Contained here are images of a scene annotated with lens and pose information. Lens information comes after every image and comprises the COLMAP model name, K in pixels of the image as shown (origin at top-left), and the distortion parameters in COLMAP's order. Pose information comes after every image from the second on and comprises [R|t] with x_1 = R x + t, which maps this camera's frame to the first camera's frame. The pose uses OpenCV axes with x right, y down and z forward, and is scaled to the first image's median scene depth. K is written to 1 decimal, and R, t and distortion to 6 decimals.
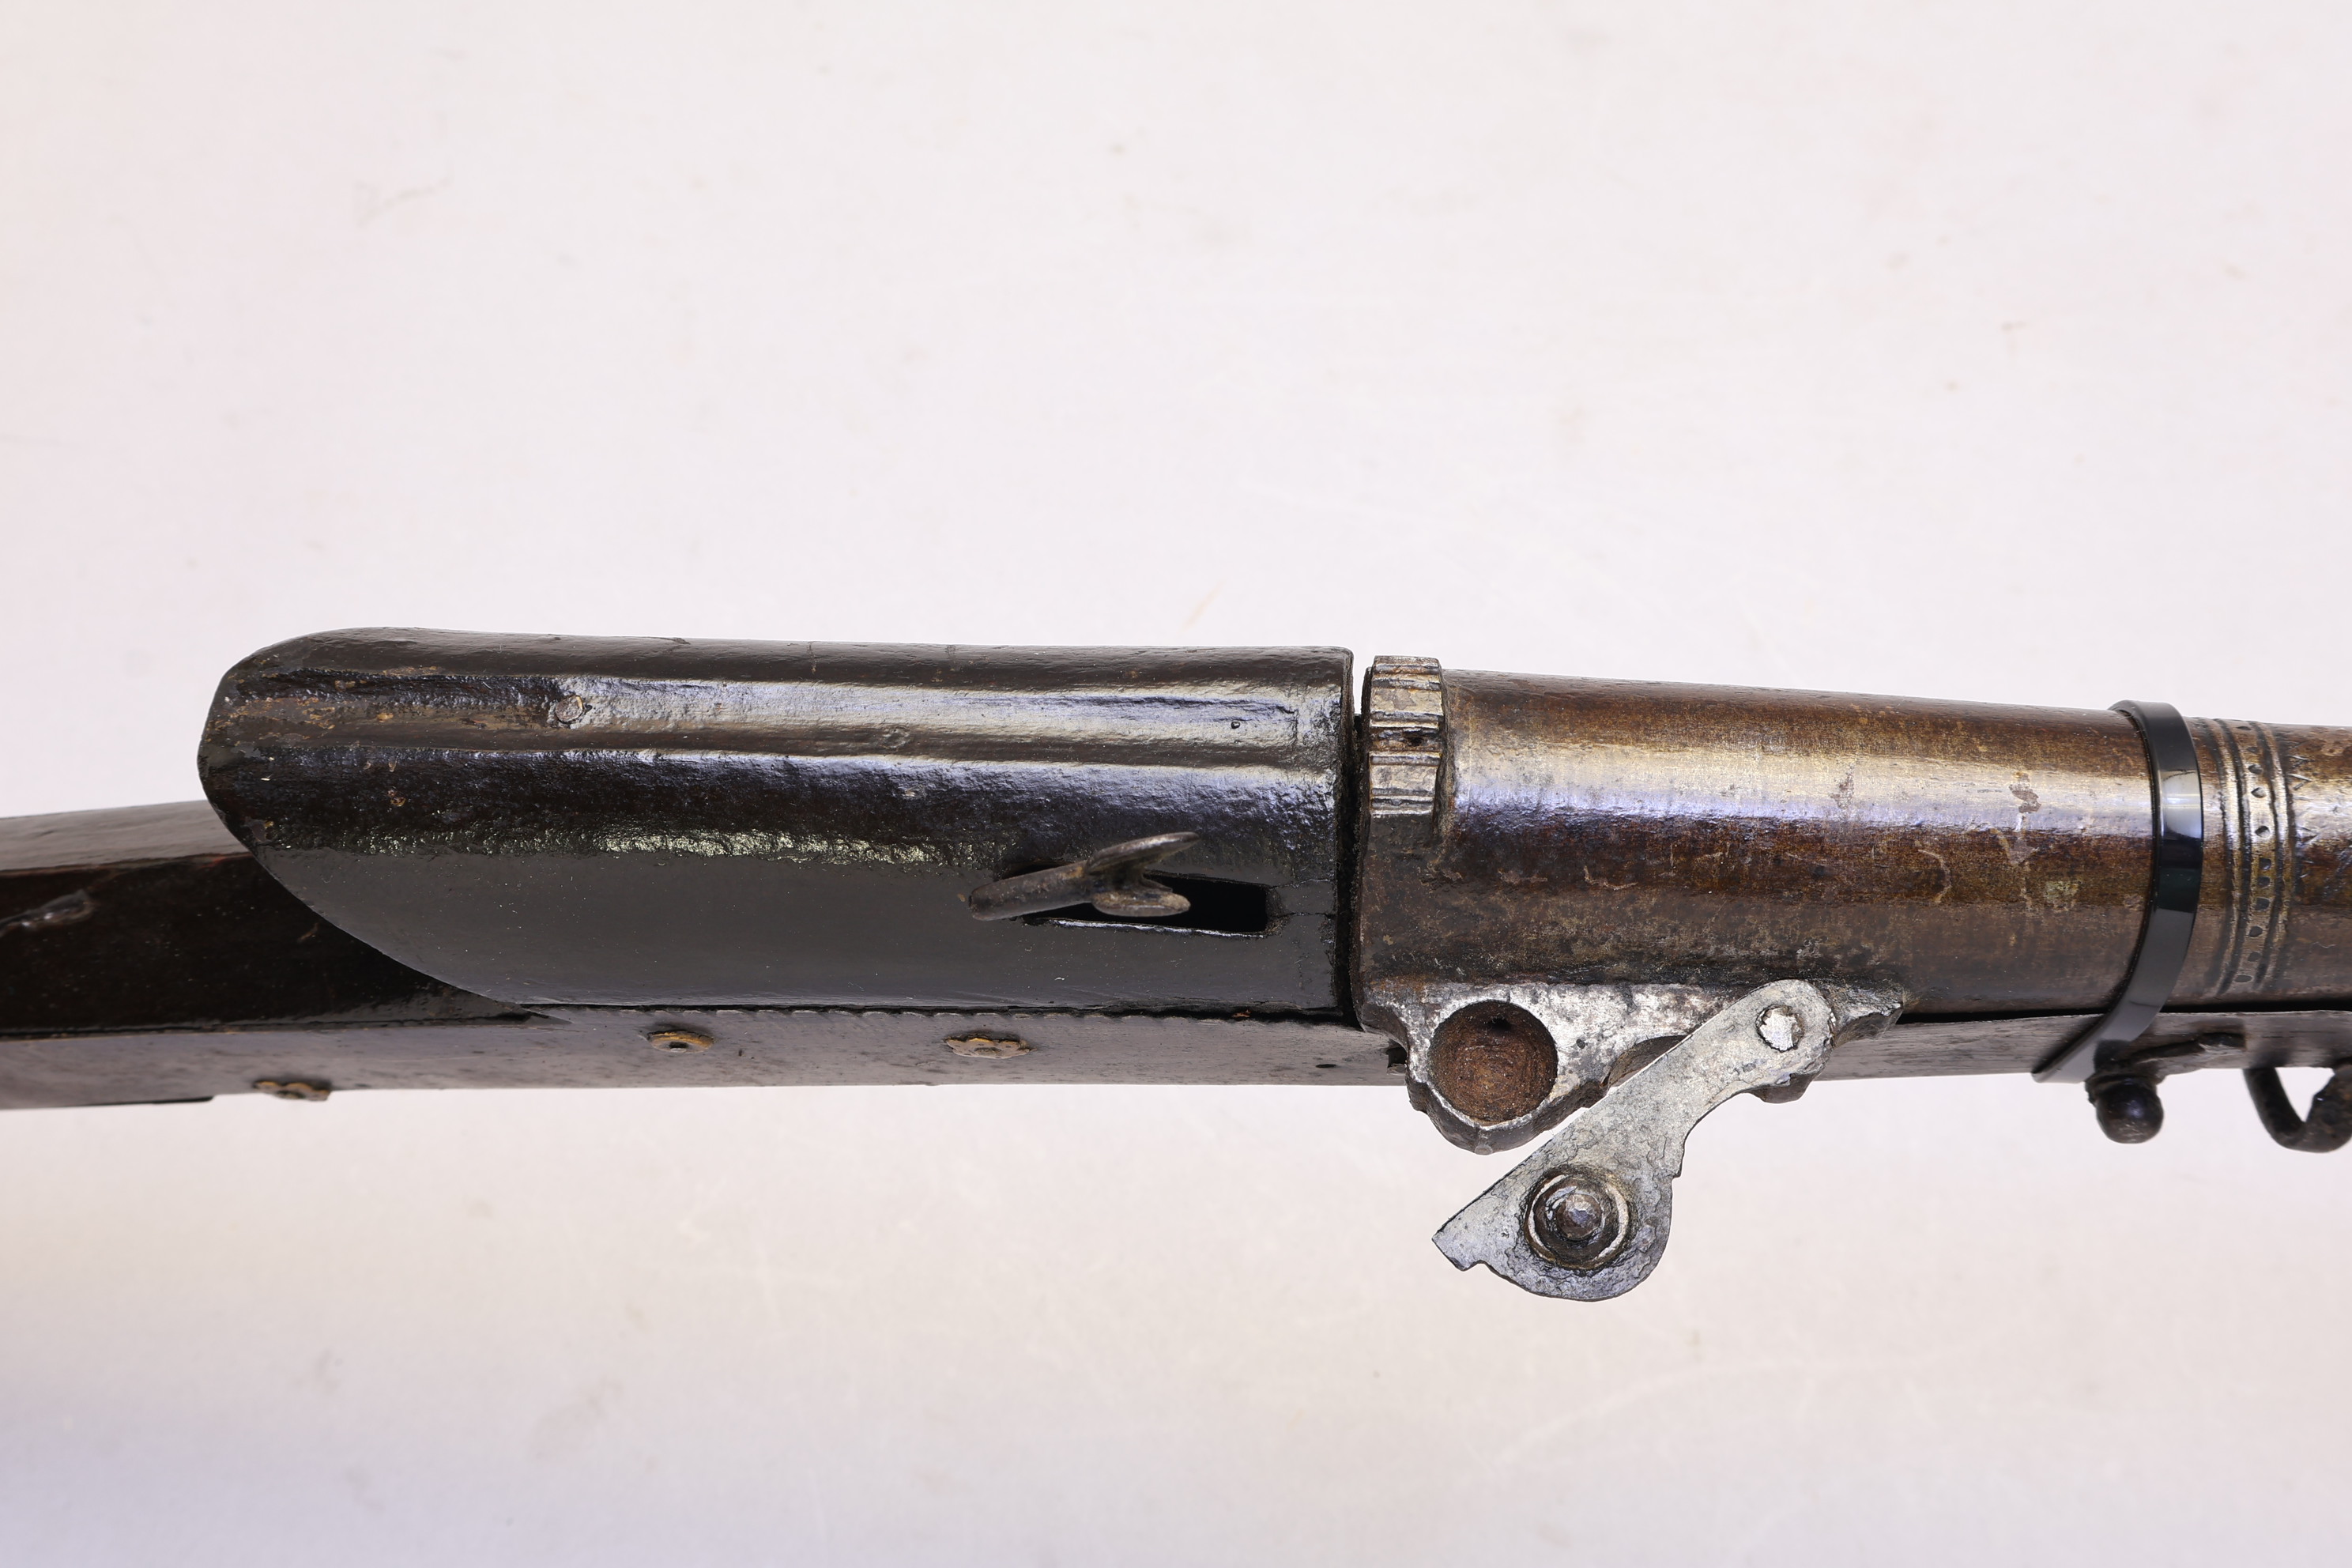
lens RADIAL K [[2947.4, 0, 1175.5], [0, 2947.4, 783.4], [0, 0, 1]] dist [-0.004021, -0.017489]
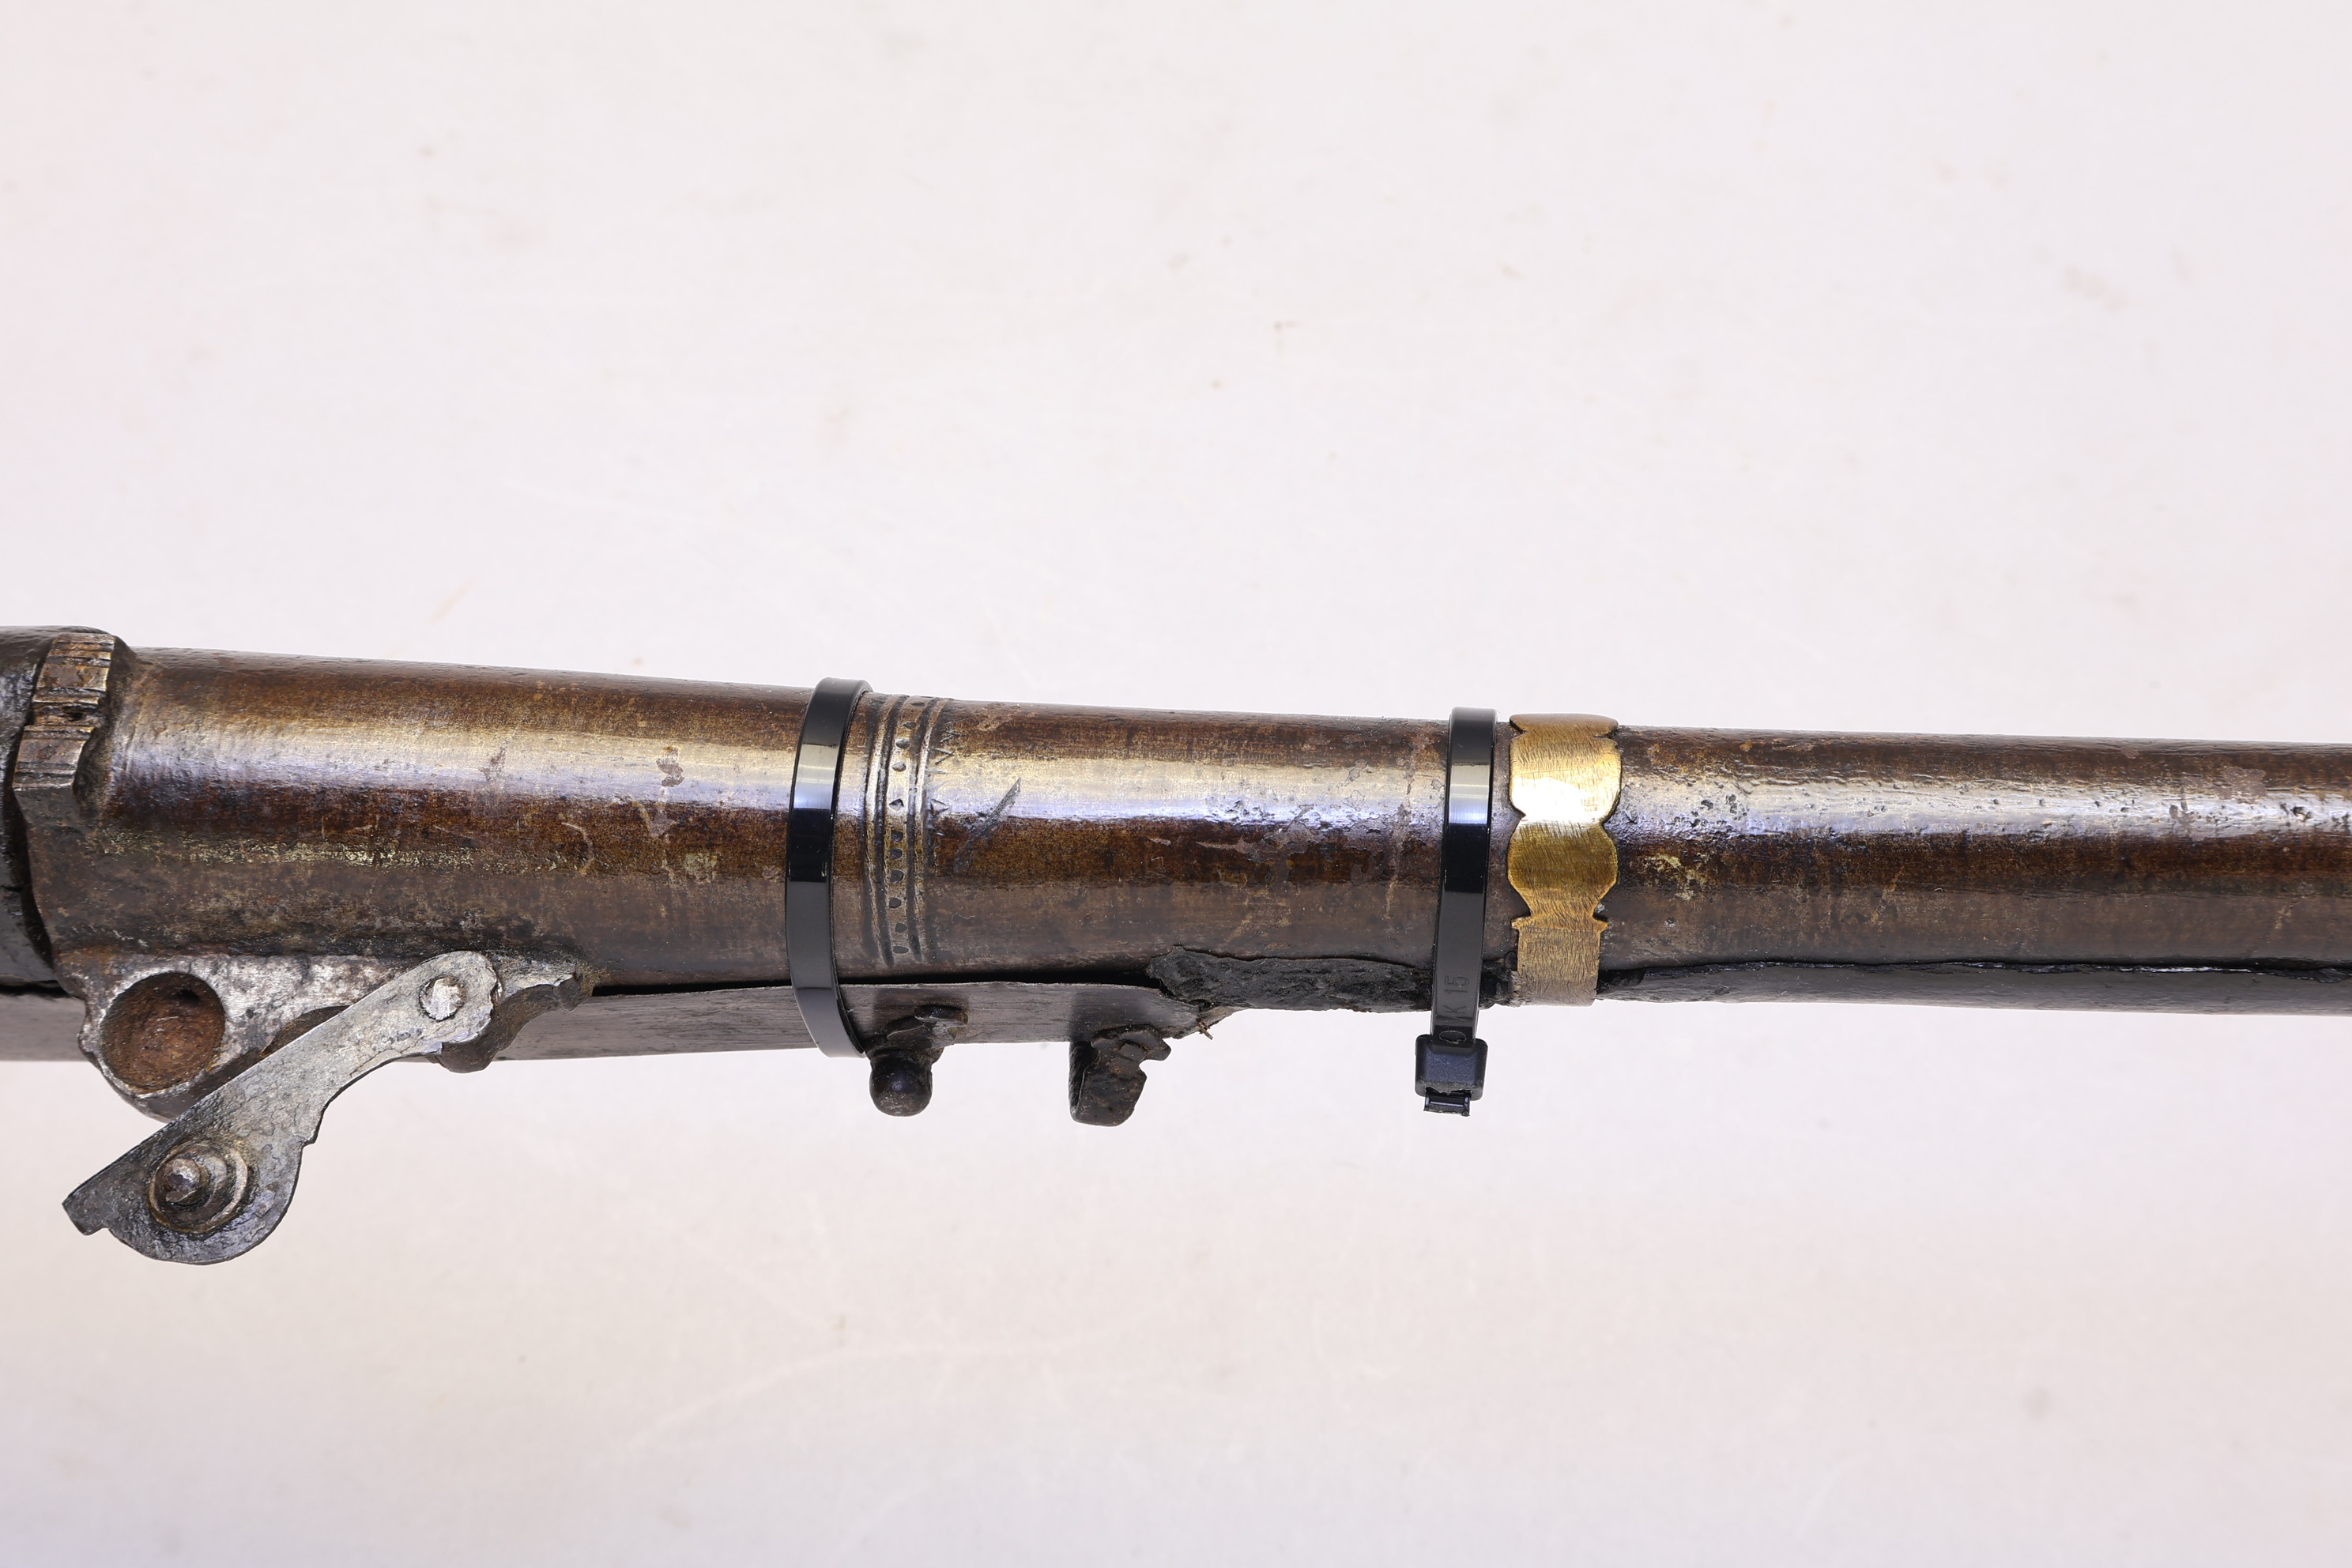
lens RADIAL K [[2950.2, 0, 1177.7], [0, 2950.2, 779.4], [0, 0, 1]] dist [-0.009752, 0.009977]
pose [[0.999996, -0.000296, 0.002881, 0.458417], [0.000318, 0.999972, -0.007503, 0.015210], [-0.002879, 0.007504, 0.999968, -0.020184]]
